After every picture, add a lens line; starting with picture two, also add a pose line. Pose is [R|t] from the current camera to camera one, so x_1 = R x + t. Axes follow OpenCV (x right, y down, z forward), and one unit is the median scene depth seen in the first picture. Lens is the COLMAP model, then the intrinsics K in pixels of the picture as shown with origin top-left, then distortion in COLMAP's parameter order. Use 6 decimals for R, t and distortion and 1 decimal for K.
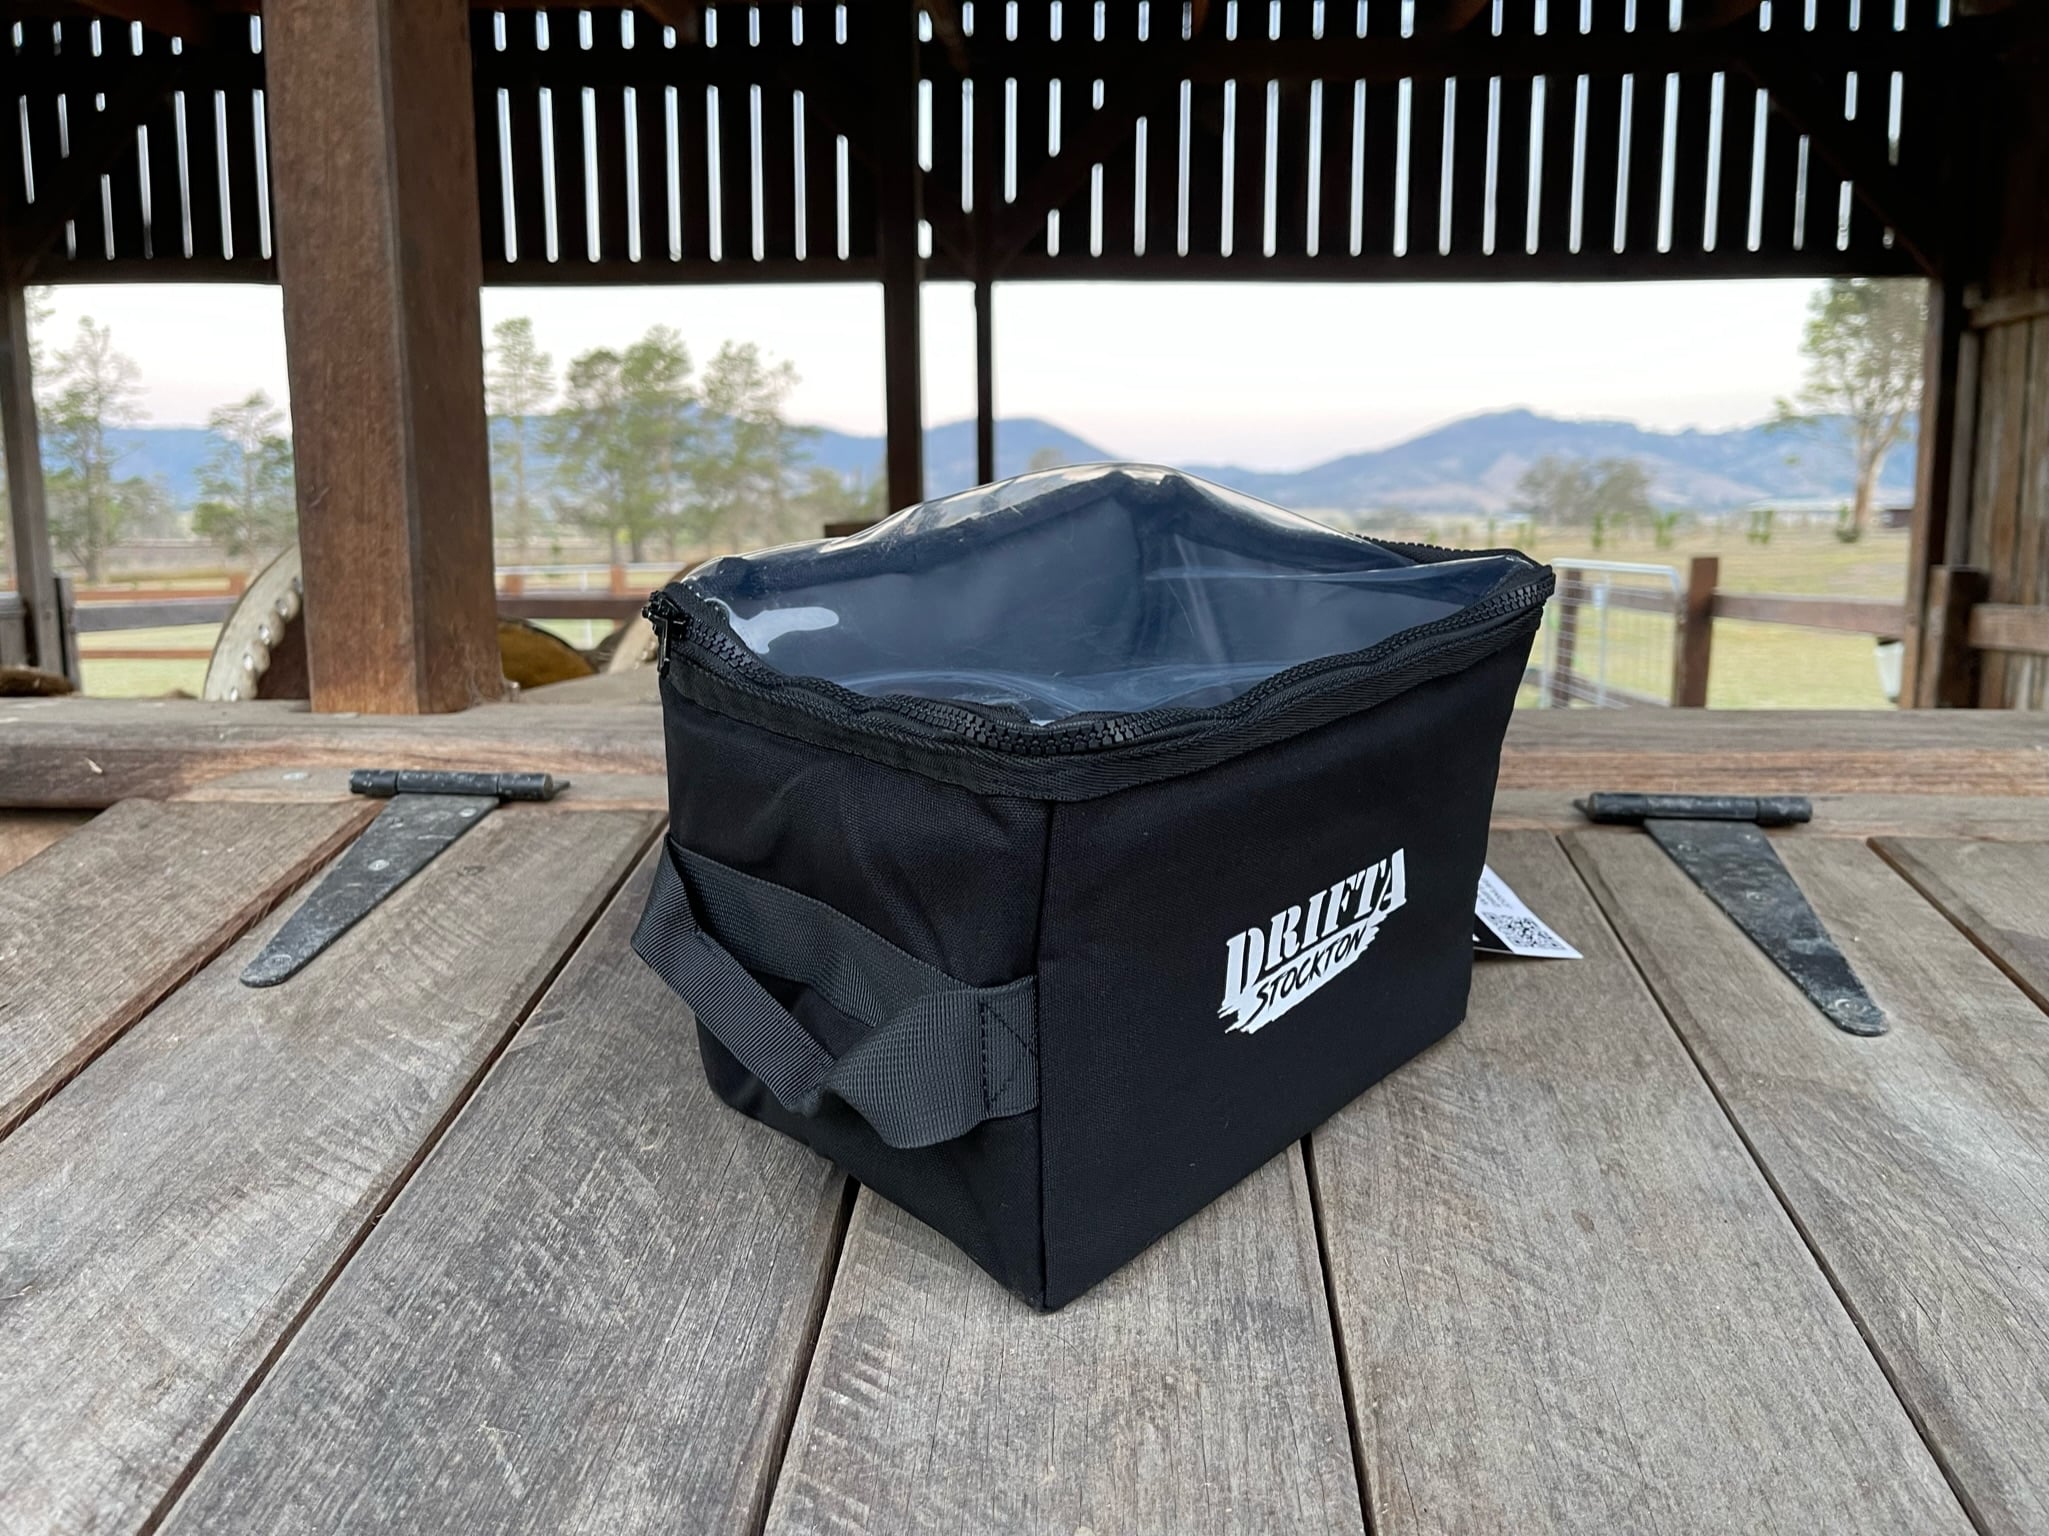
lens RADIAL K [[1562.6, 0, 1019.3], [0, 1562.6, 744.3], [0, 0, 1]] dist [0.061137, -0.085173]
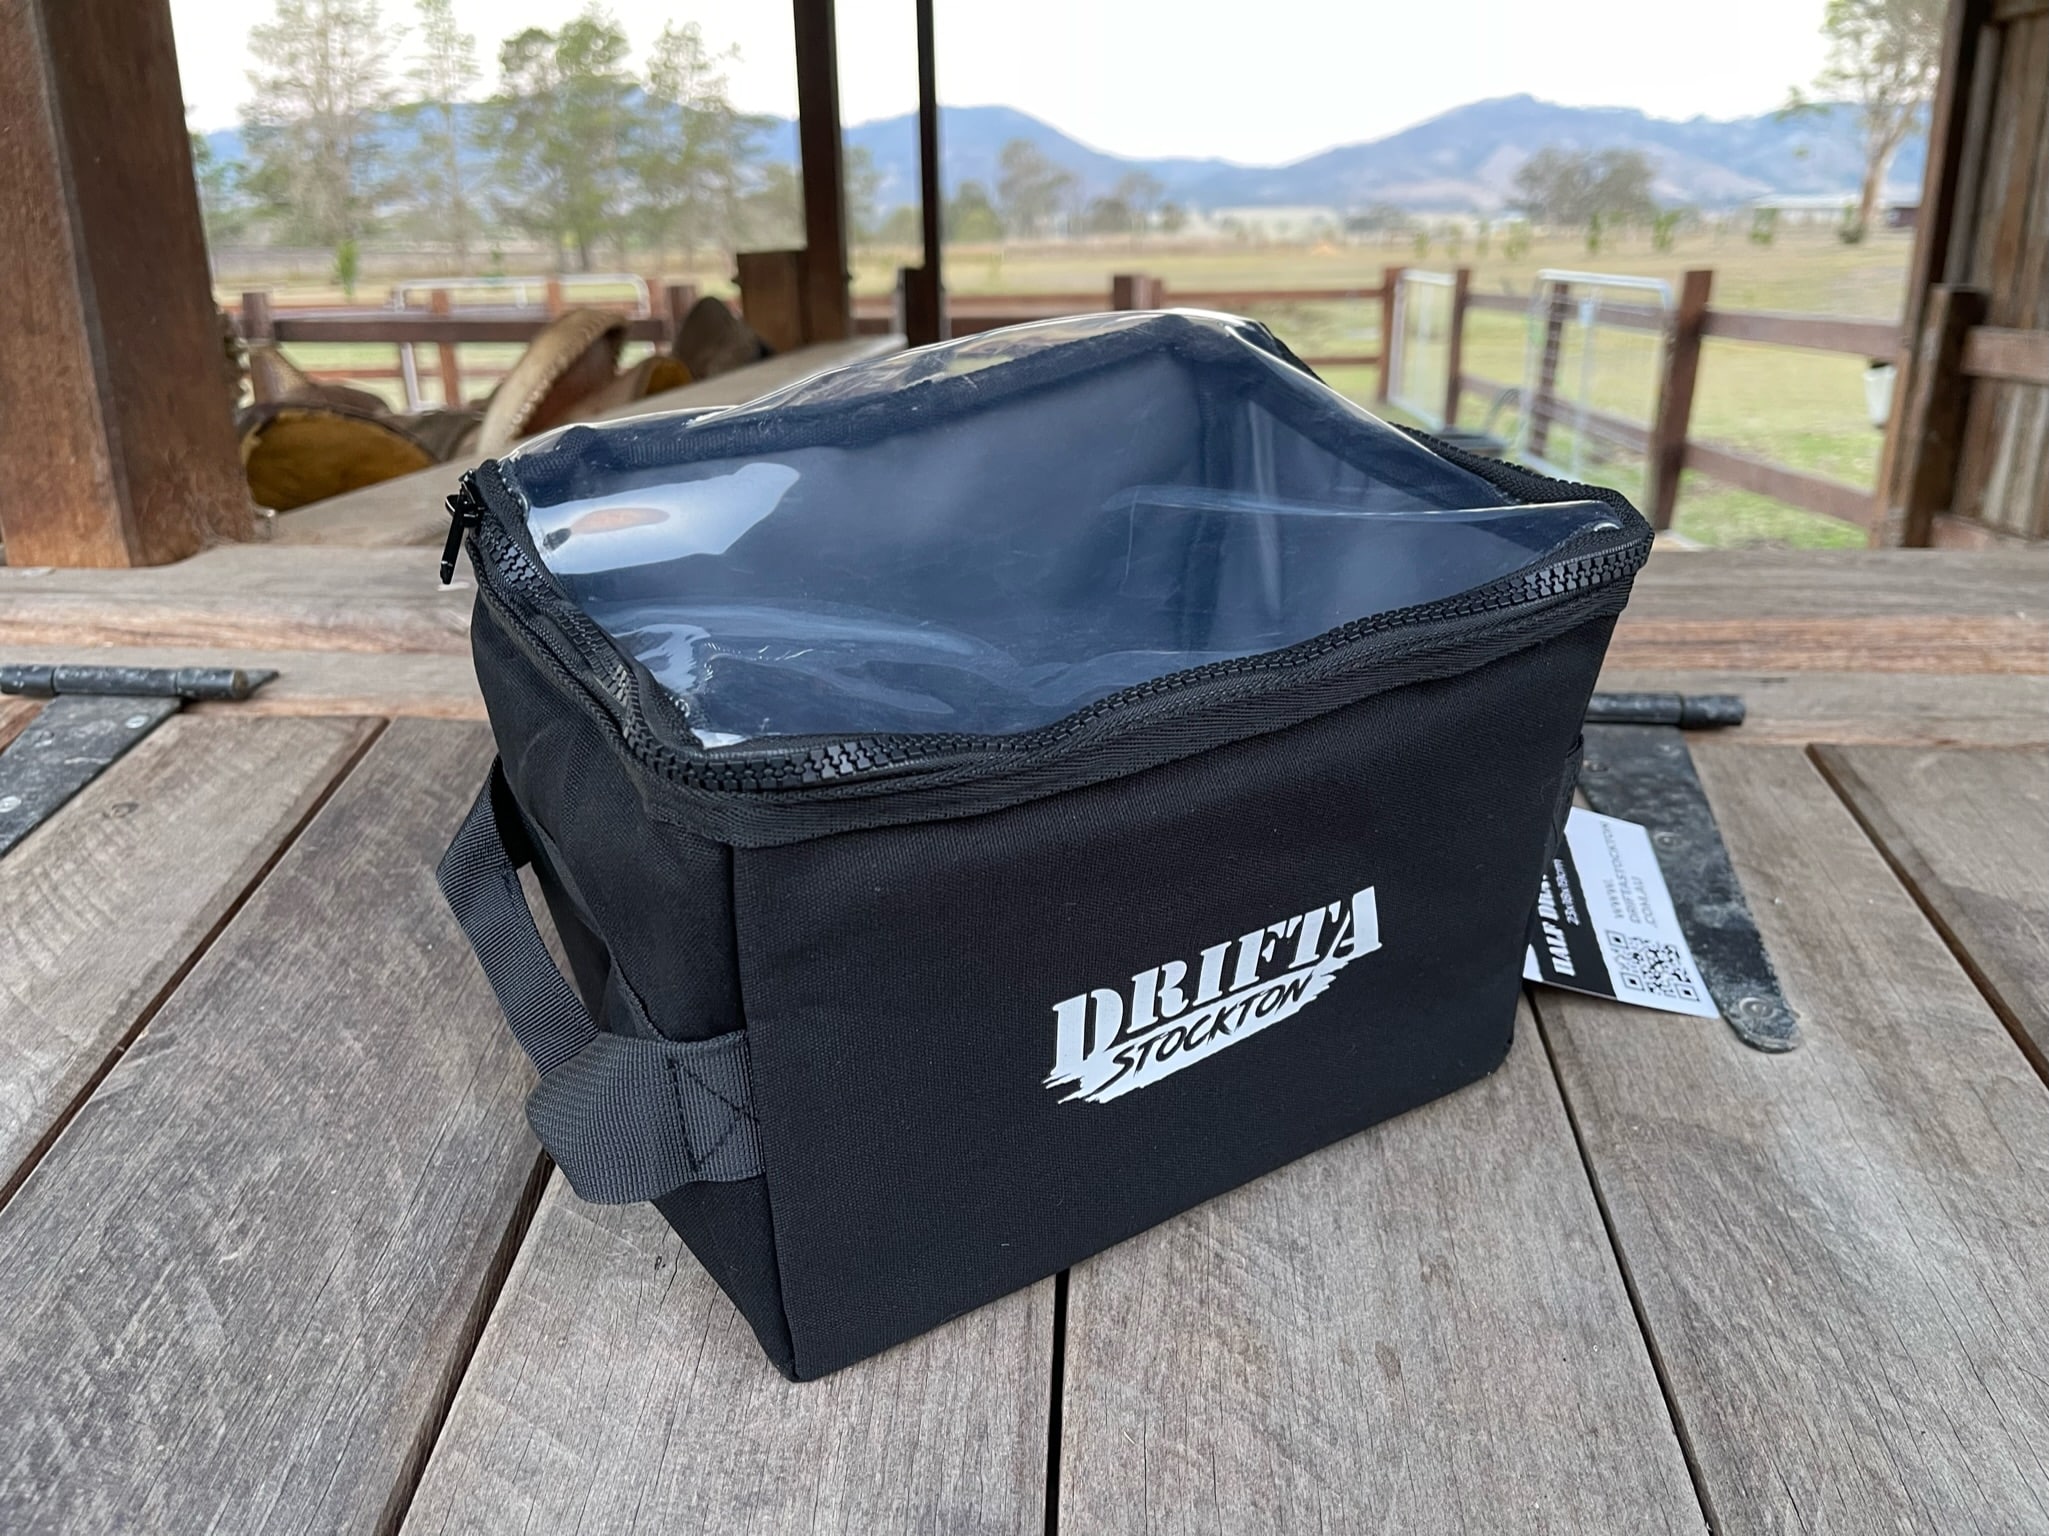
lens RADIAL K [[1559.6, 0, 1024.5], [0, 1559.6, 768.0], [0, 0, 1]] dist [0.097485, -0.148115]
pose [[0.999793, -0.009428, 0.018043, 0.142601], [0.005805, 0.981529, 0.191226, -0.127198], [-0.019513, -0.191082, 0.981380, 0.243134]]
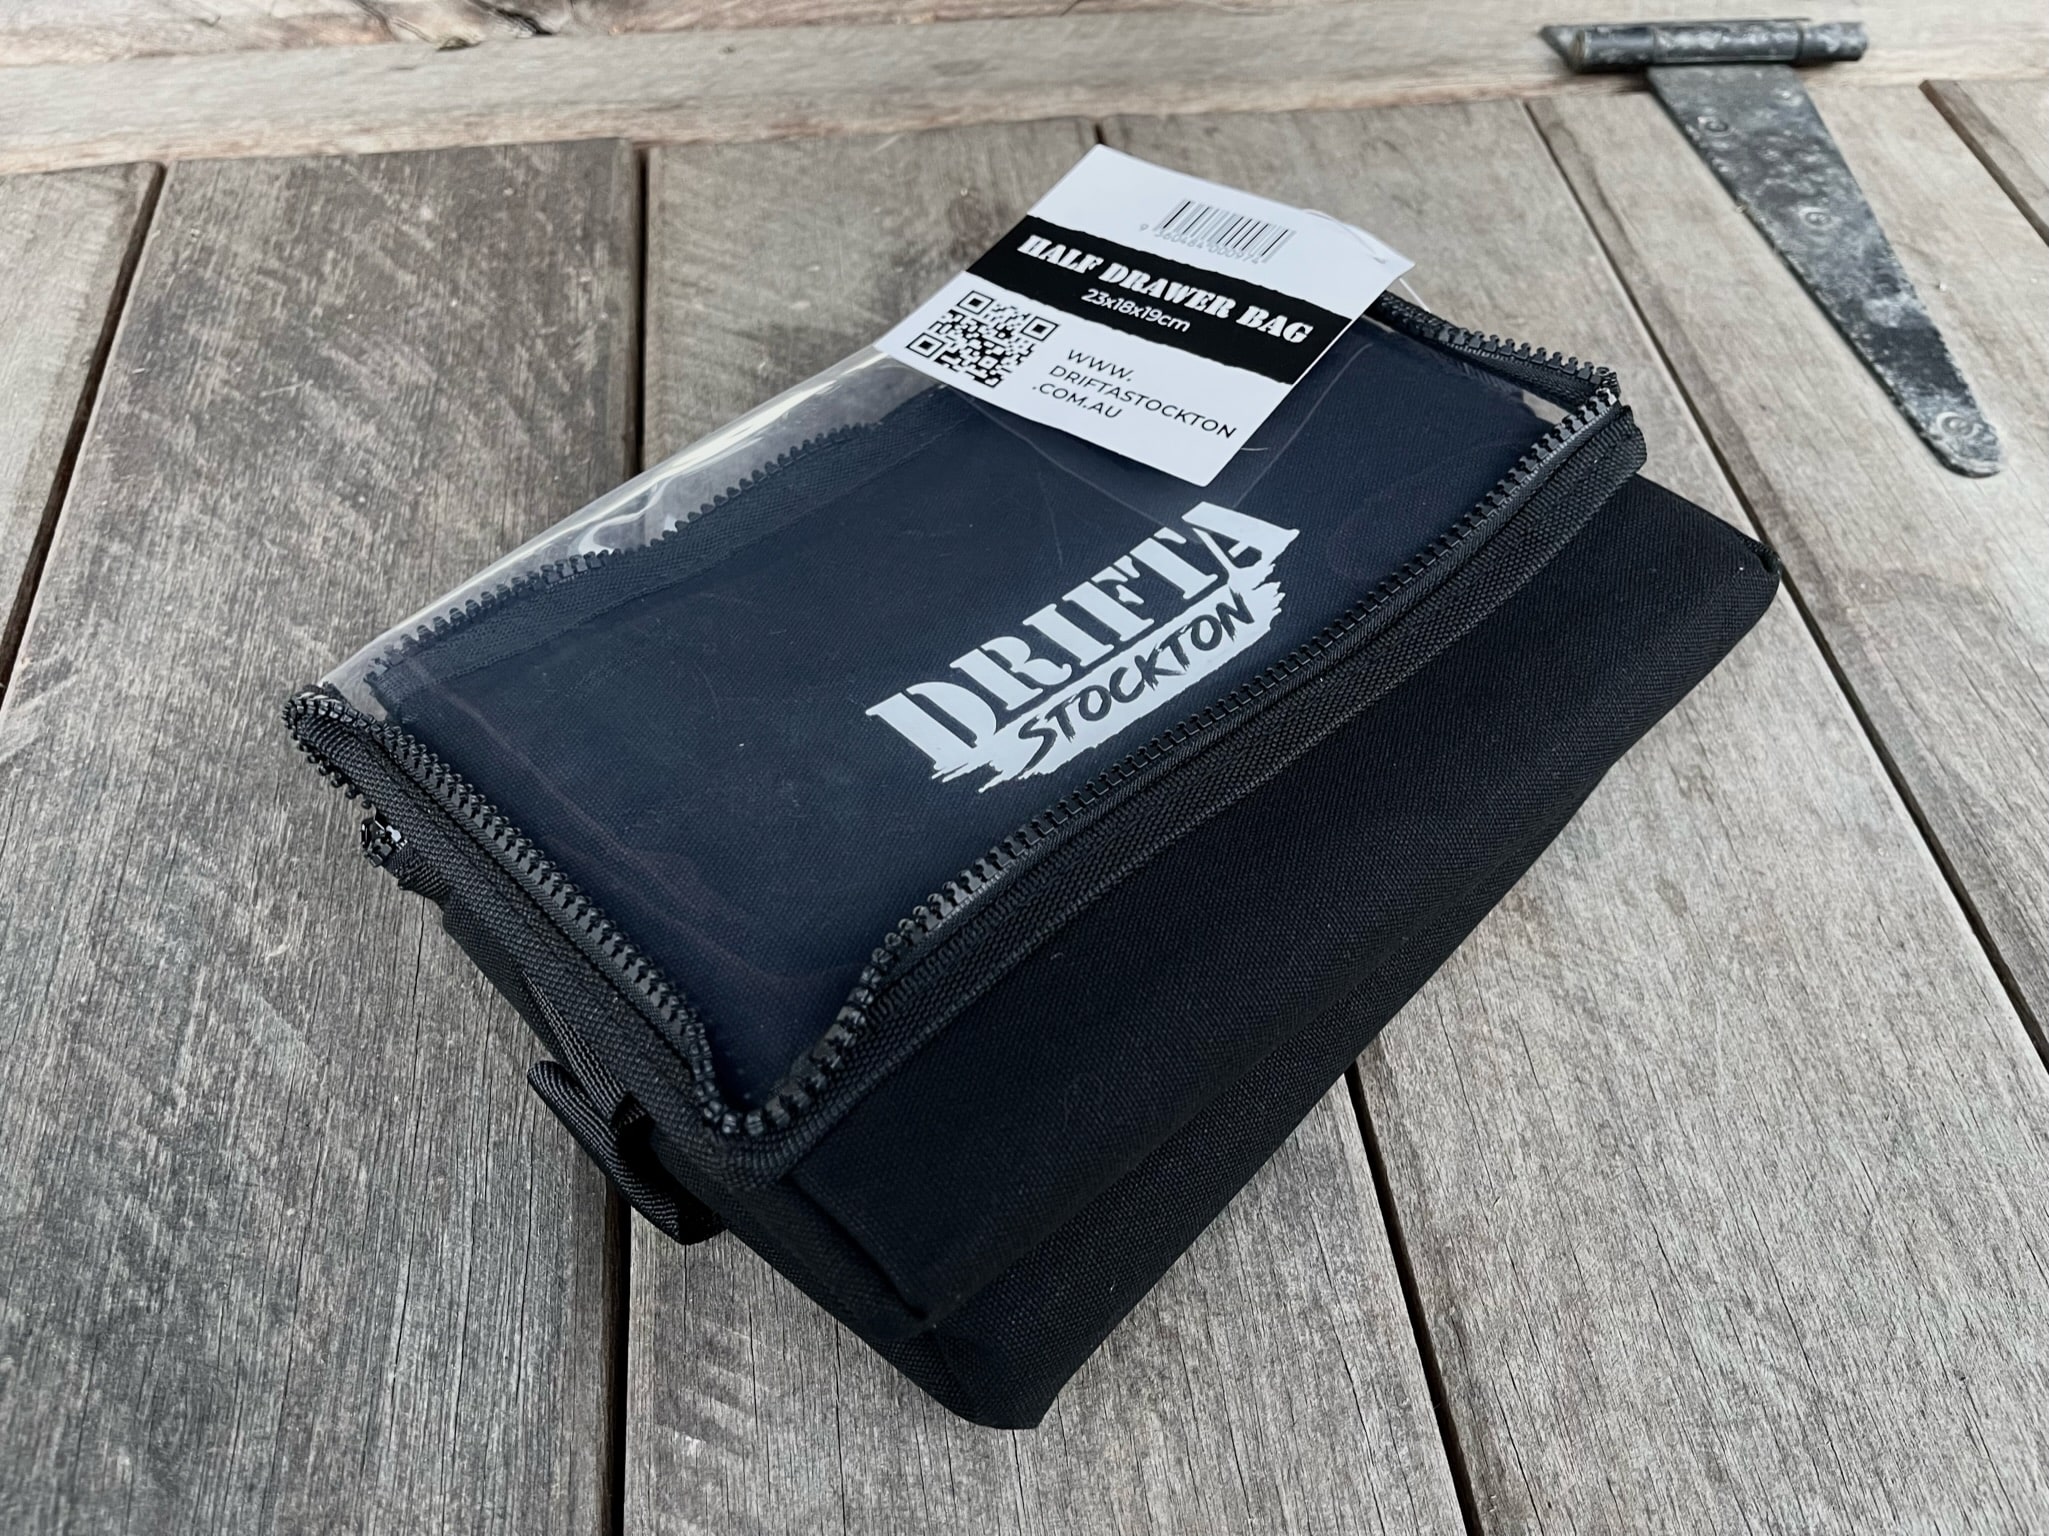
lens RADIAL K [[1553.7, 0, 1013.4], [0, 1553.7, 767.3], [0, 0, 1]] dist [0.106483, -0.164590]
pose [[0.980116, -0.137967, 0.142610, -0.026281], [0.033637, 0.823834, 0.565832, -0.141732], [-0.195553, -0.549784, 0.812093, 0.445697]]
